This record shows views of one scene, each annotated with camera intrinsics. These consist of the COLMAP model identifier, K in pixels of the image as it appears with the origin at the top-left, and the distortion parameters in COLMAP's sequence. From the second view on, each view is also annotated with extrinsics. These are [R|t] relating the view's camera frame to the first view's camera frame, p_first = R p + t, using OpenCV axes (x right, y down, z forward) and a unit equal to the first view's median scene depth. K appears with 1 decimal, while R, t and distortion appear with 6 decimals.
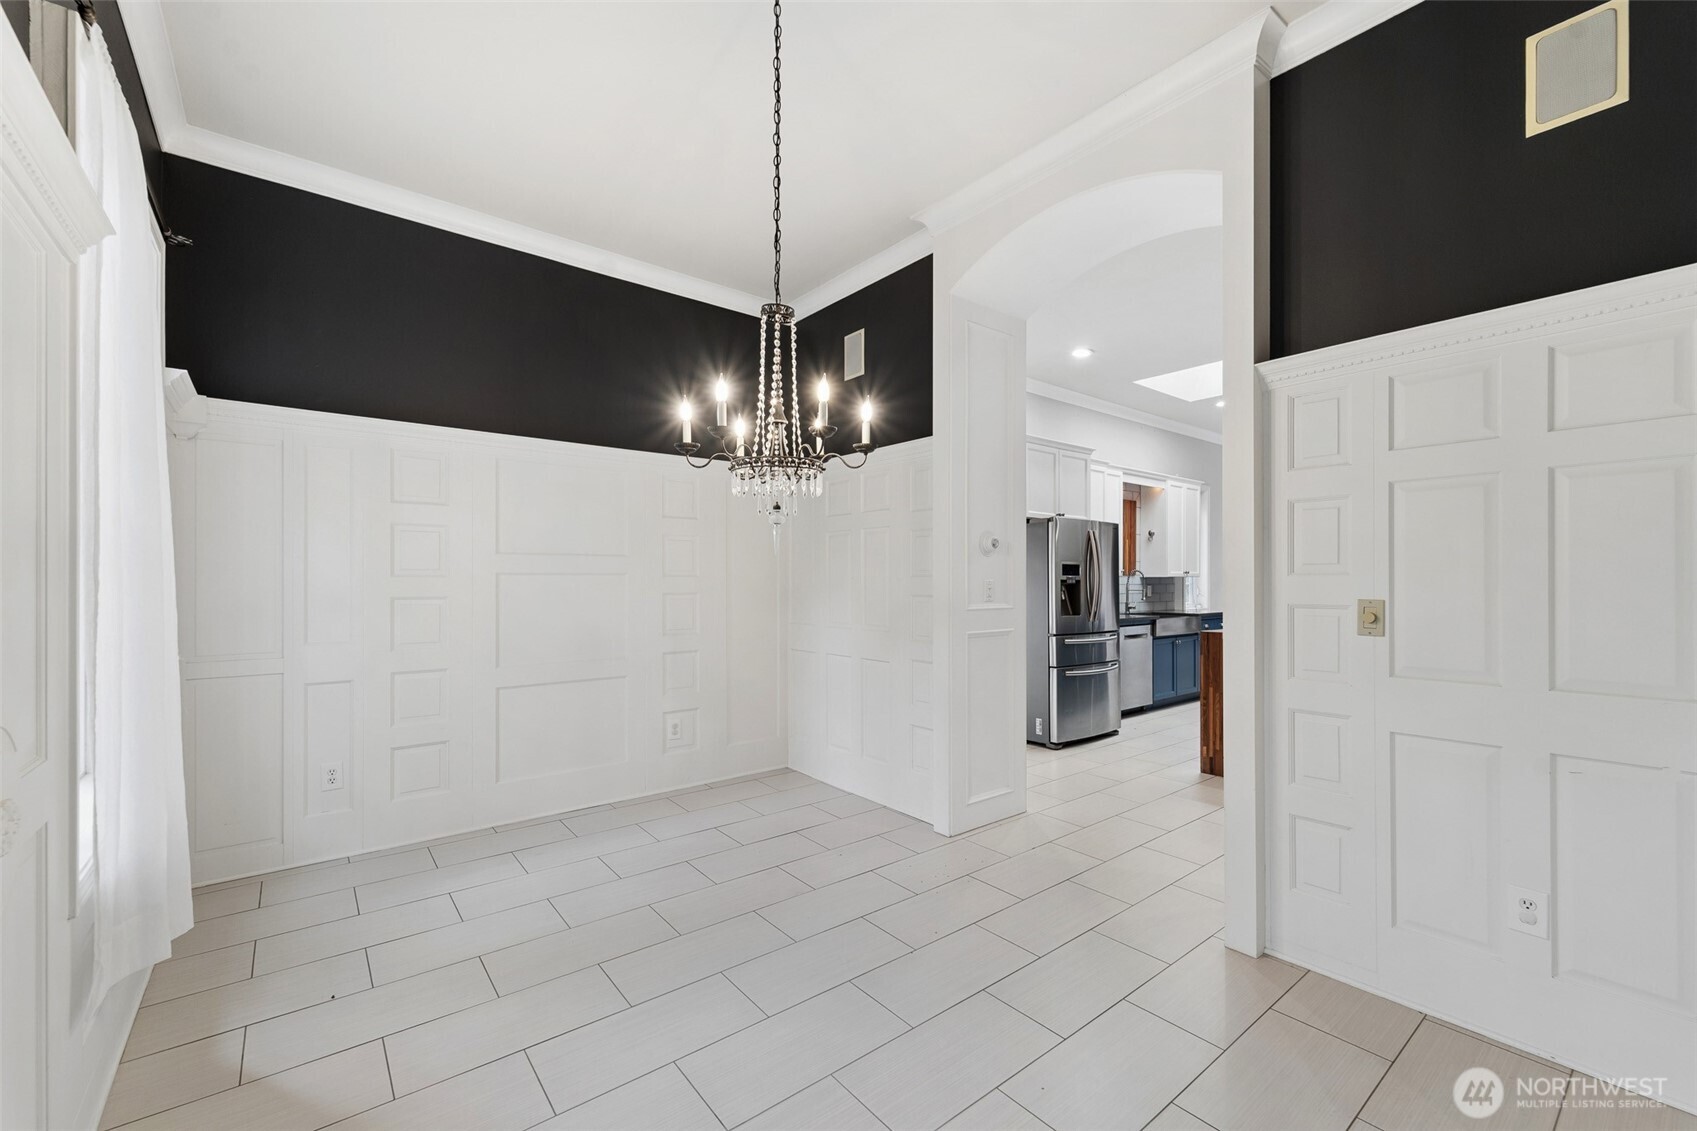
lens RADIAL K [[700.7, 0, 846.6], [0, 700.7, 578.5], [0, 0, 1]] dist [0.008349, -0.000899]
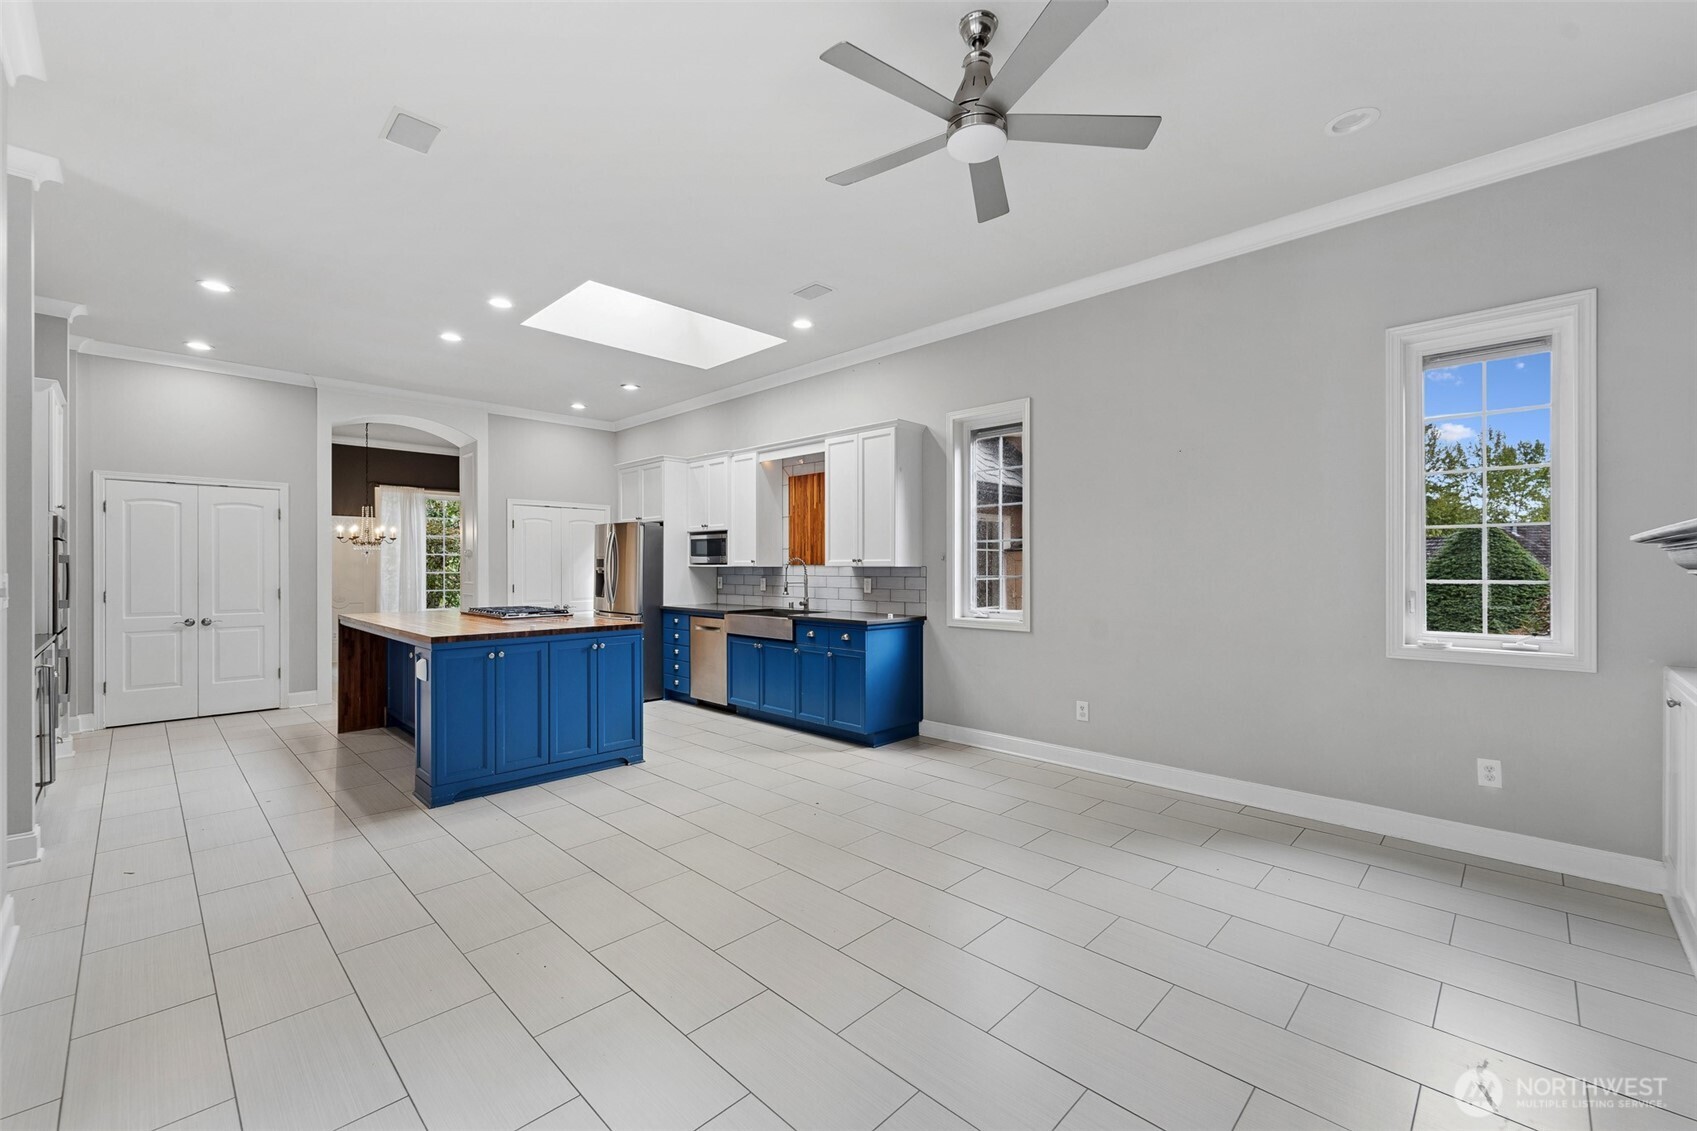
lens RADIAL K [[700.7, 0, 863.5], [0, 700.7, 580.2], [0, 0, 1]] dist [0.008349, -0.000899]
pose [[0.135503, 0.018291, -0.990608, 1.379143], [0.003067, 0.999817, 0.018880, -0.002440], [0.990772, -0.005597, 0.135422, 1.063898]]
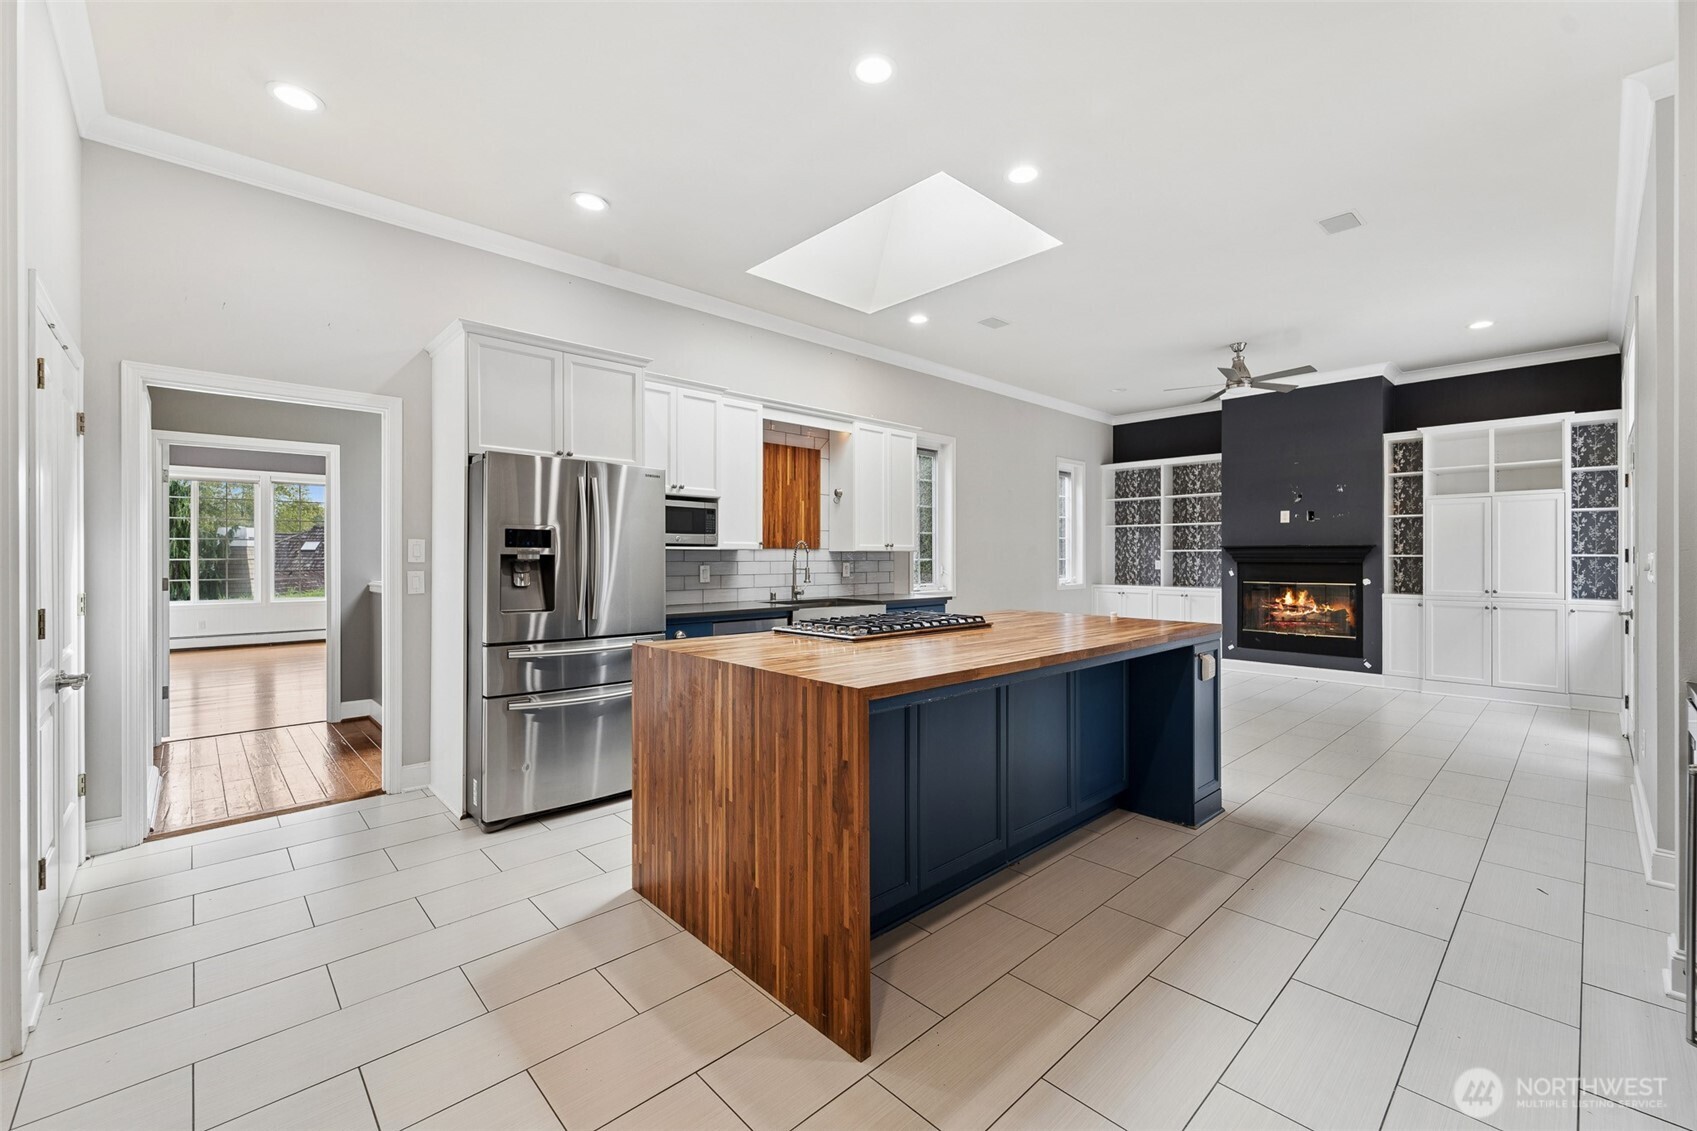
lens RADIAL K [[700.7, 0, 851.0], [0, 700.7, 557.8], [0, 0, 1]] dist [0.008349, -0.000899]
pose [[0.996862, -0.001184, 0.079150, 0.447636], [0.000814, 0.999989, 0.004699, 0.001645], [-0.079155, -0.004620, 0.996852, 0.289411]]
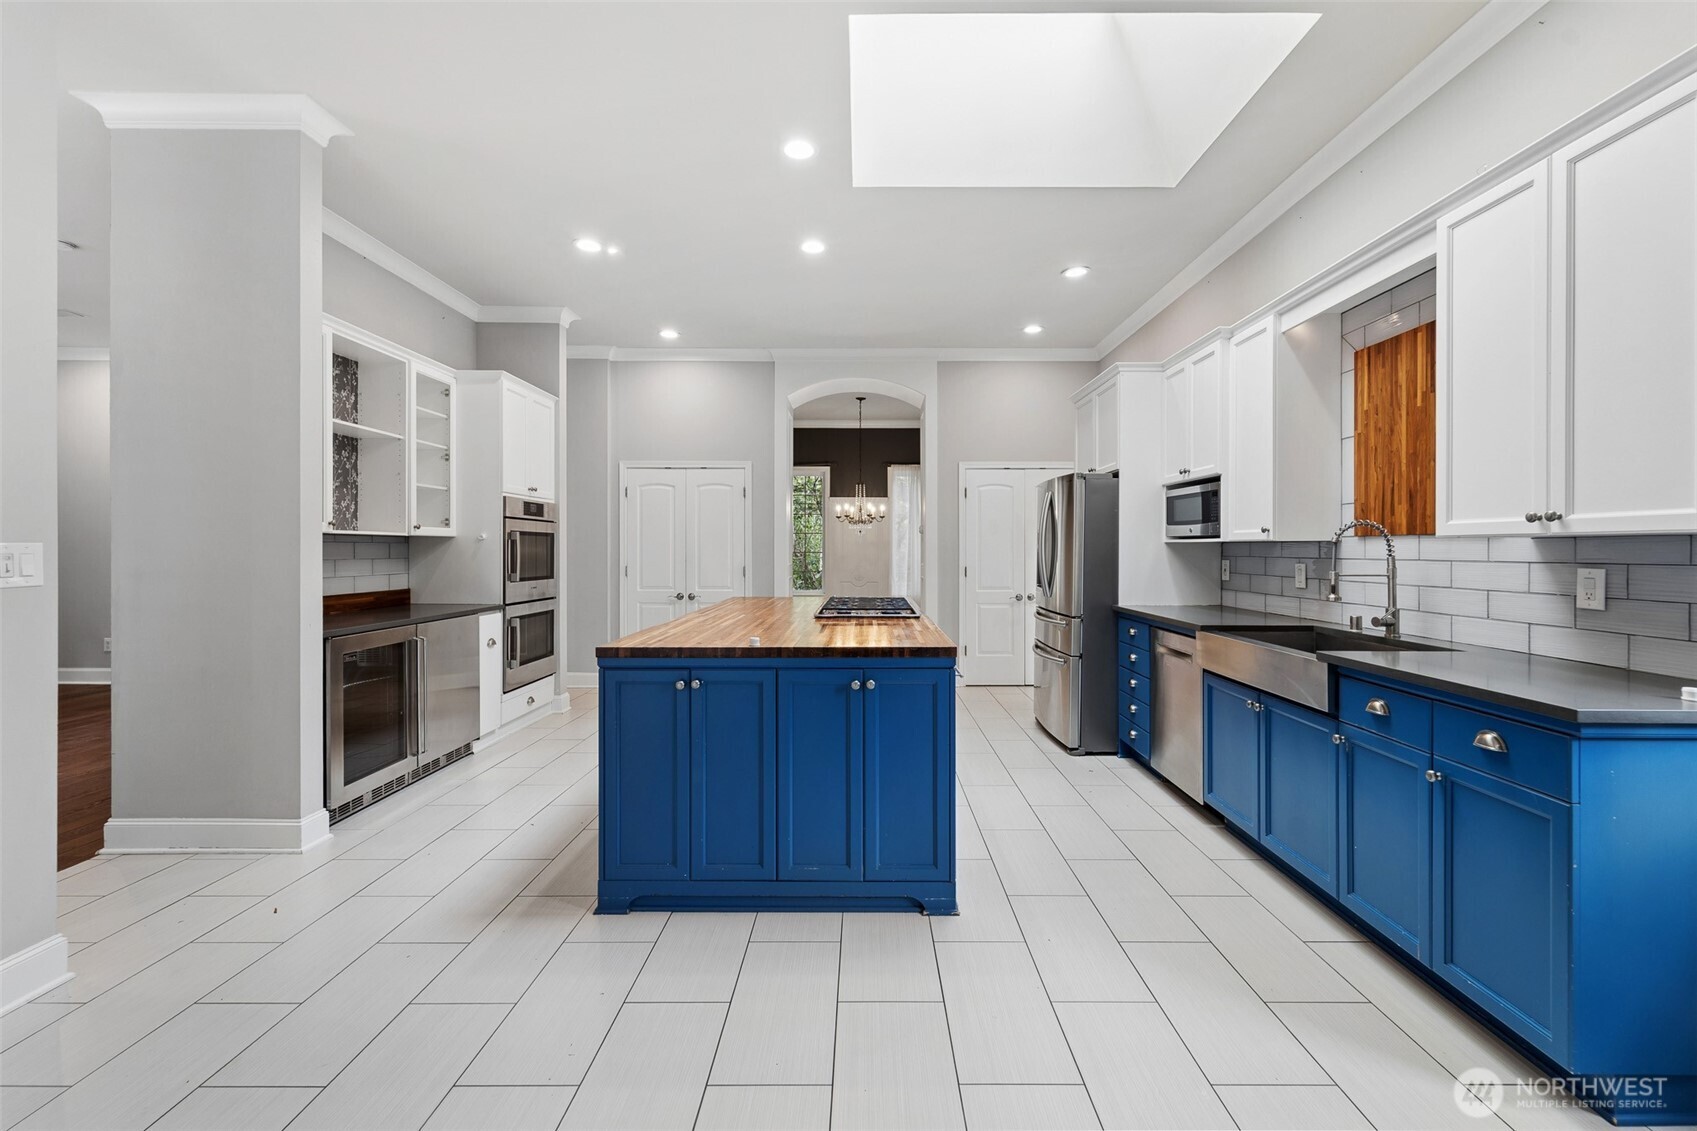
lens RADIAL K [[700.7, 0, 863.5], [0, 700.7, 547.9], [0, 0, 1]] dist [0.008349, -0.000899]
pose [[-0.626185, -0.003450, -0.779667, 0.966346], [0.001048, 0.999986, -0.005267, 0.003994], [0.779674, -0.004115, -0.626172, 1.131218]]
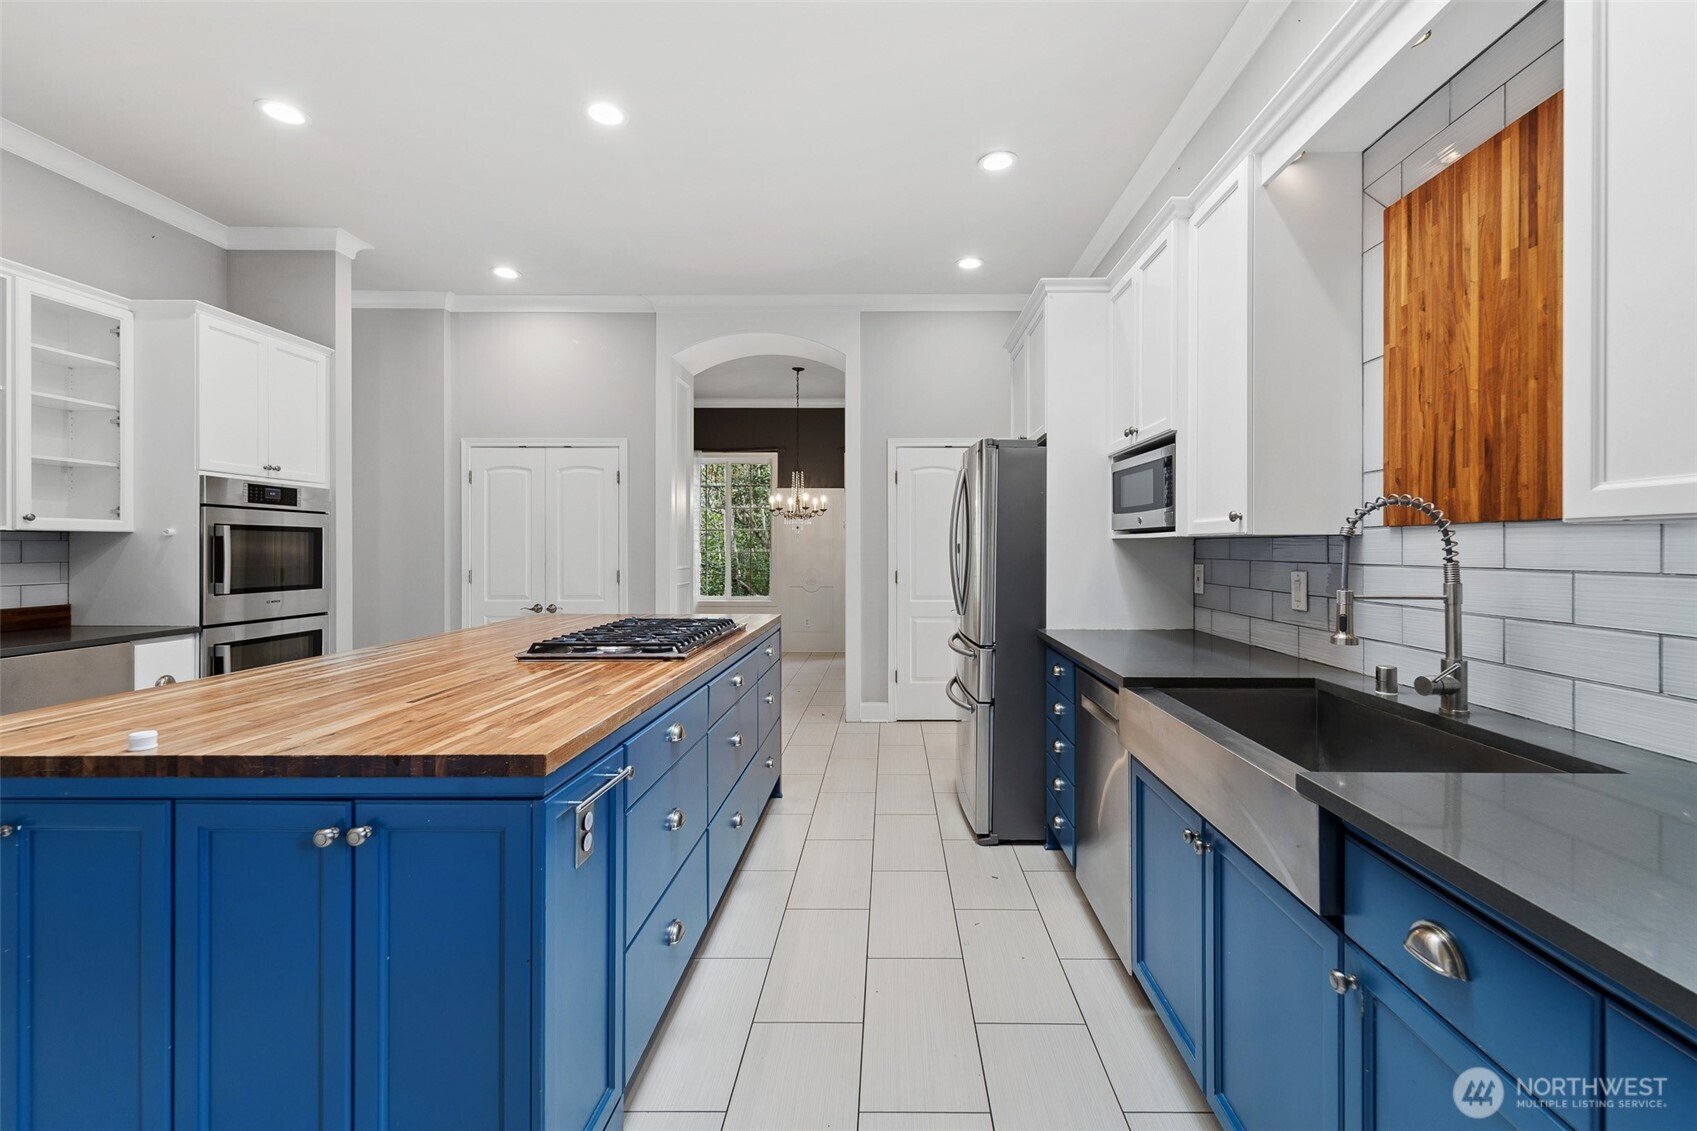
lens RADIAL K [[700.7, 0, 891.6], [0, 700.7, 548.5], [0, 0, 1]] dist [0.008349, -0.000899]
pose [[-0.630793, -0.001061, -0.775951, 0.730814], [0.002071, 0.999993, -0.003051, 0.003191], [0.775949, -0.003532, -0.630786, 1.117010]]
